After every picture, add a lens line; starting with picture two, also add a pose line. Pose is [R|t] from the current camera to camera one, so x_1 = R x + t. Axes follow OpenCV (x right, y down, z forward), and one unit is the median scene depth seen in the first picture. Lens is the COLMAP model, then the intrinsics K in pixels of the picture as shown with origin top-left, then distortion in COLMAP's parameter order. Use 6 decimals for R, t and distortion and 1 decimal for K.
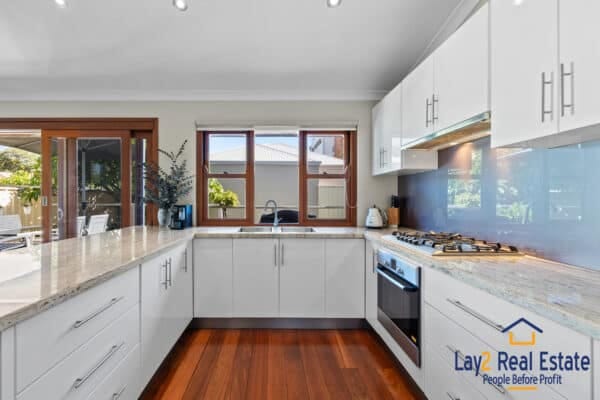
lens RADIAL K [[254.8, 0, 299.2], [0, 254.8, 199.0], [0, 0, 1]] dist [-0.010351, -0.000094]
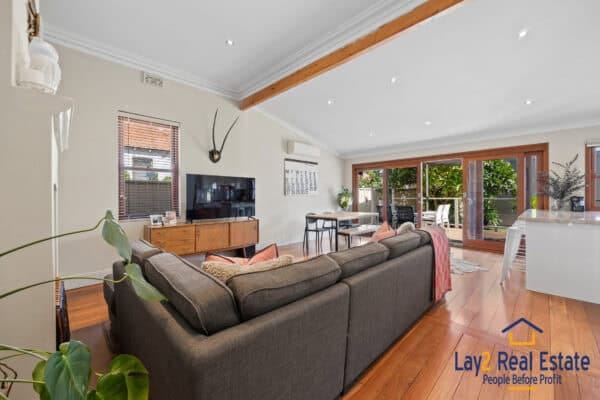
lens RADIAL K [[242.2, 0, 301.2], [0, 242.2, 199.0], [0, 0, 1]] dist [-0.001862, -0.000550]
pose [[0.693782, 0.005461, -0.720164, -0.540771], [0.004482, 0.999919, 0.011901, 0.013115], [0.720171, -0.011484, 0.693701, -1.192469]]
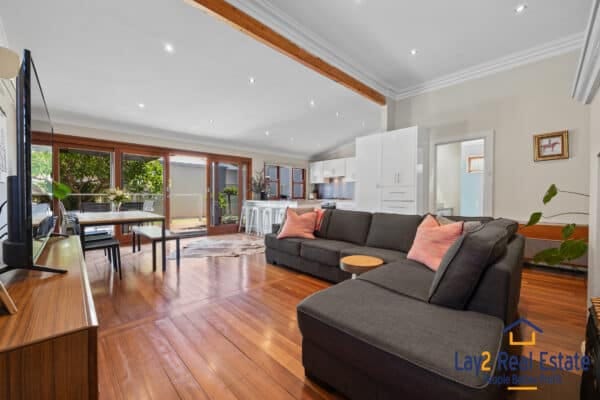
lens RADIAL K [[242.2, 0, 300.1], [0, 242.2, 196.6], [0, 0, 1]] dist [-0.001862, -0.000550]
pose [[0.727595, -0.001711, 0.686005, -1.901528], [-0.003330, 0.999976, 0.006027, 0.057365], [-0.685999, -0.006670, 0.727572, -1.150439]]
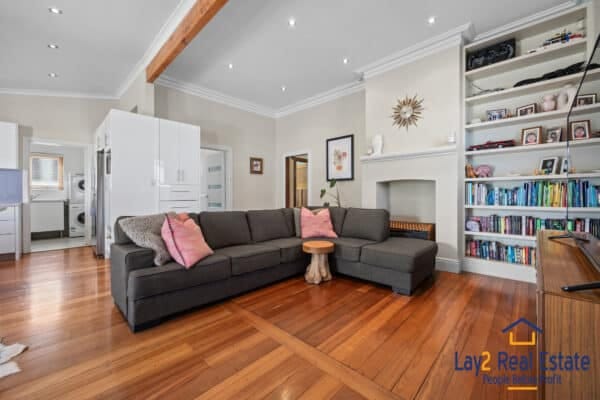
lens RADIAL K [[242.2, 0, 304.7], [0, 242.2, 197.1], [0, 0, 1]] dist [-0.001862, -0.000550]
pose [[-0.725447, -0.003692, 0.688269, -1.883029], [0.000773, 0.999981, 0.006178, 0.064124], [-0.688278, 0.005014, -0.725430, 0.098400]]
